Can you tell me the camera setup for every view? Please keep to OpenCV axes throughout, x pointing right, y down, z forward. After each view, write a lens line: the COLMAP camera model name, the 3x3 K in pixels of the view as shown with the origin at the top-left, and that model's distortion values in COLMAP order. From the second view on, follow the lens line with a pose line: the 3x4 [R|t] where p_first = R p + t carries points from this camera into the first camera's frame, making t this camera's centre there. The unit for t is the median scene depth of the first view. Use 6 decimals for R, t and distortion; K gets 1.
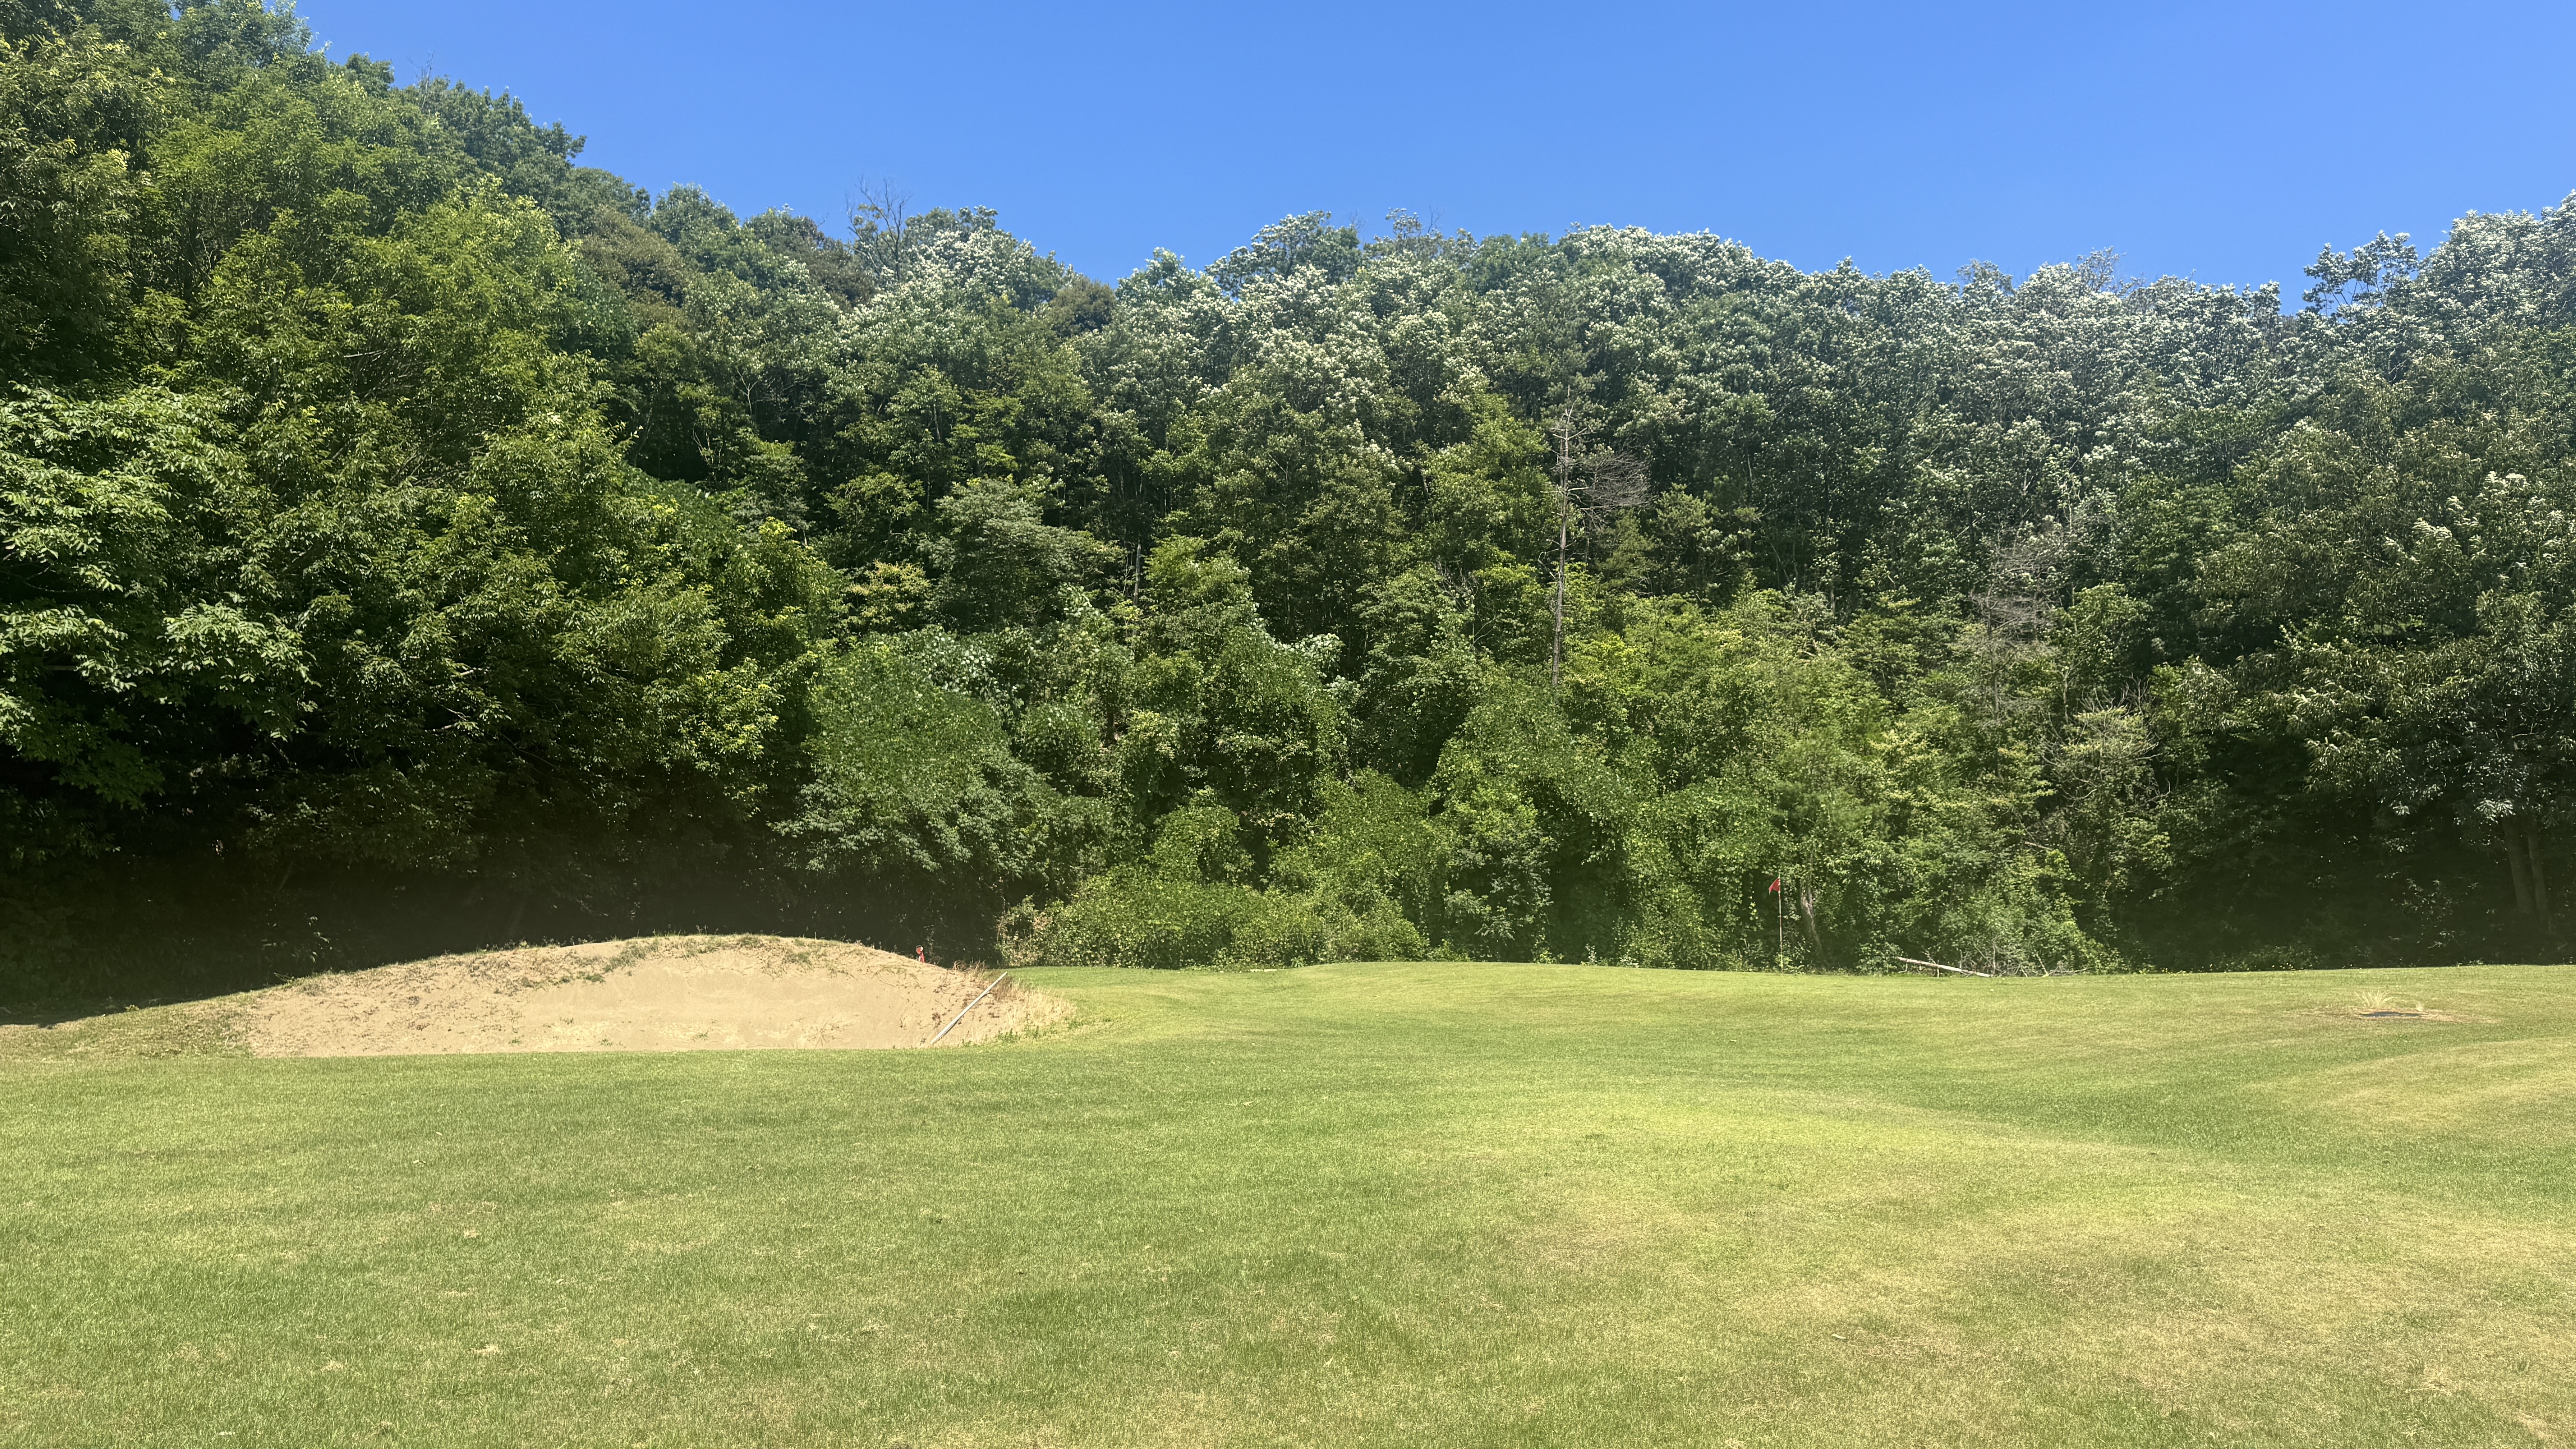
lens RADIAL K [[1825.0, 0, 1282.3], [0, 1825.0, 724.5], [0, 0, 1]] dist [0.032030, -0.003128]
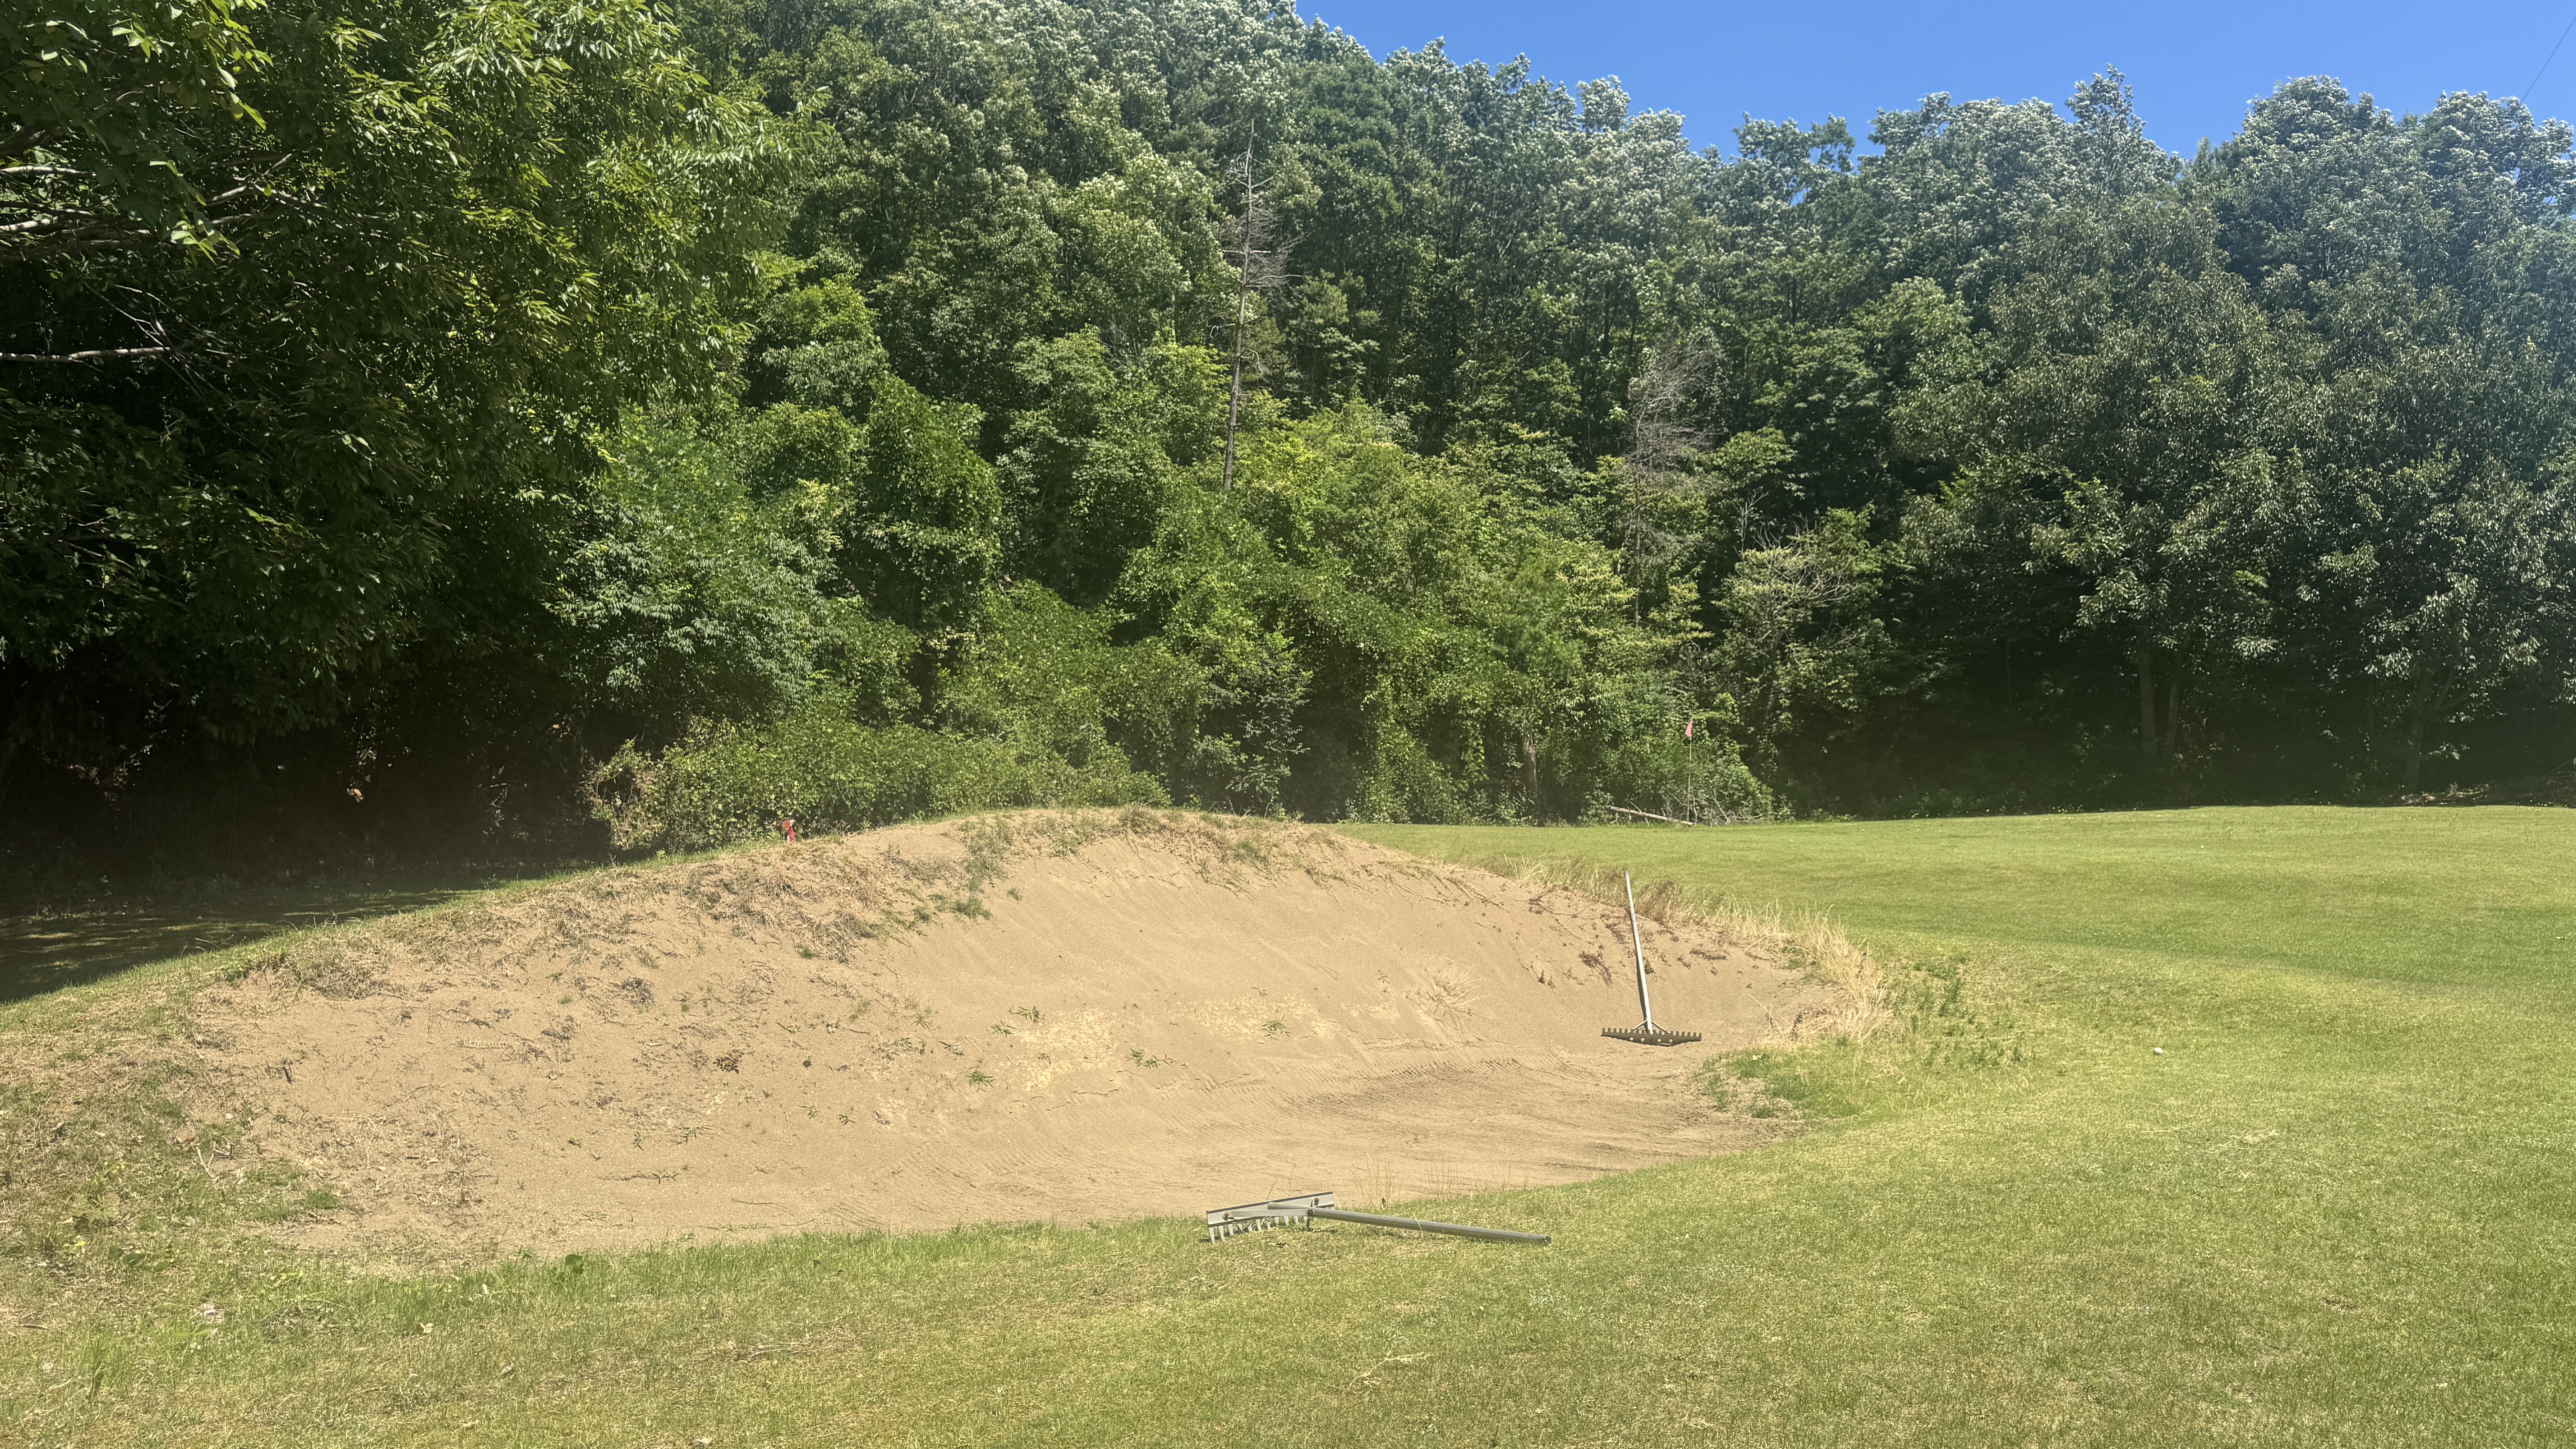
lens RADIAL K [[1825.0, 0, 1289.9], [0, 1825.0, 703.9], [0, 0, 1]] dist [0.032030, -0.003128]
pose [[0.874647, 0.009752, 0.484662, -0.251004], [-0.040868, 0.997722, 0.053679, 0.031956], [-0.483034, -0.066757, 0.873053, 0.272296]]
